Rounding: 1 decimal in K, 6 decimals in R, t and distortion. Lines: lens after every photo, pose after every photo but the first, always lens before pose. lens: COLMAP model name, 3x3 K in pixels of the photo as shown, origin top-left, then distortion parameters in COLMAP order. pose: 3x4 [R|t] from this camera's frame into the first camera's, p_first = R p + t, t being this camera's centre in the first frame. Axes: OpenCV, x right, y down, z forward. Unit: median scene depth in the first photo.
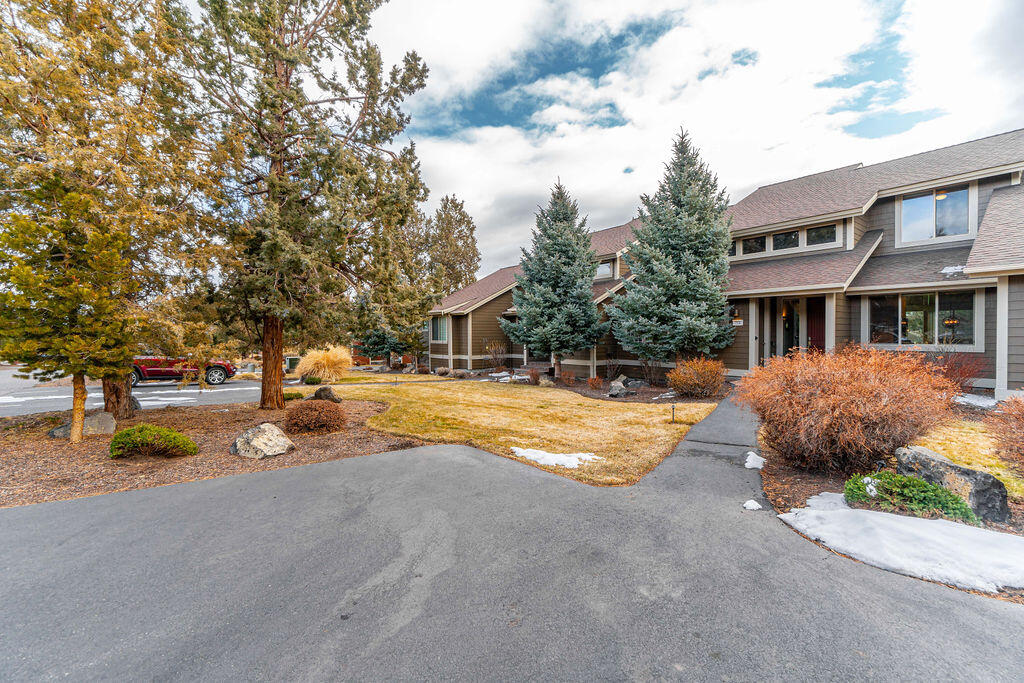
lens RADIAL K [[441.4, 0, 514.9], [0, 441.4, 332.8], [0, 0, 1]] dist [0.000296, 0.000250]
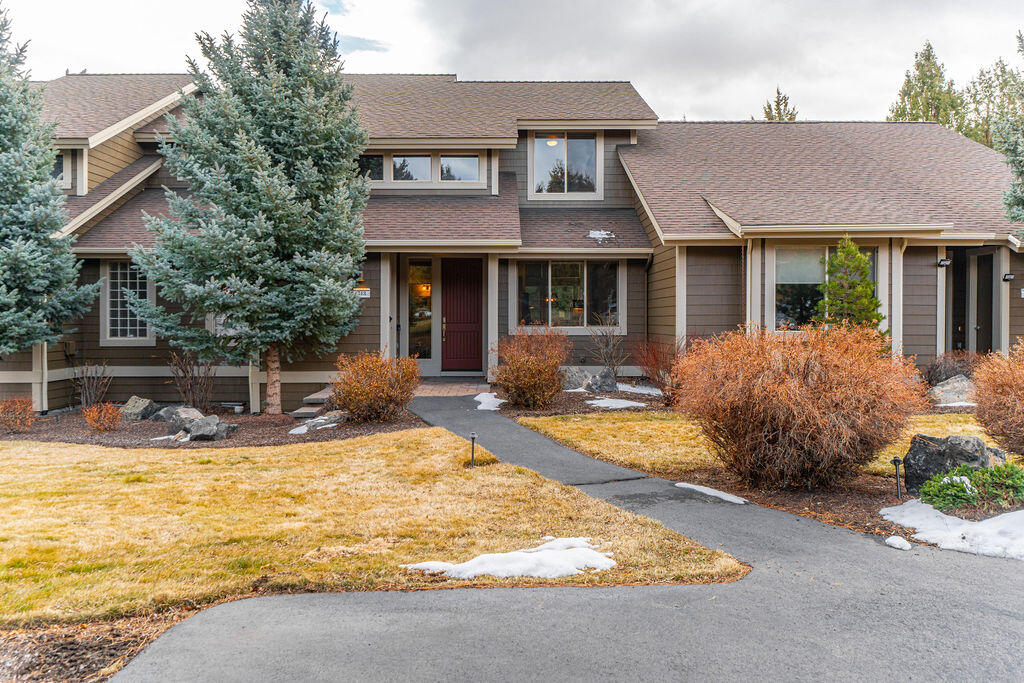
lens RADIAL K [[789.2, 0, 511.9], [0, 789.2, 314.7], [0, 0, 1]] dist [0.004480, 0.003433]
pose [[0.620034, 0.005703, 0.784554, -0.229738], [-0.005185, 0.999982, -0.003172, 0.009927], [-0.784558, -0.002102, 0.620052, 0.196816]]
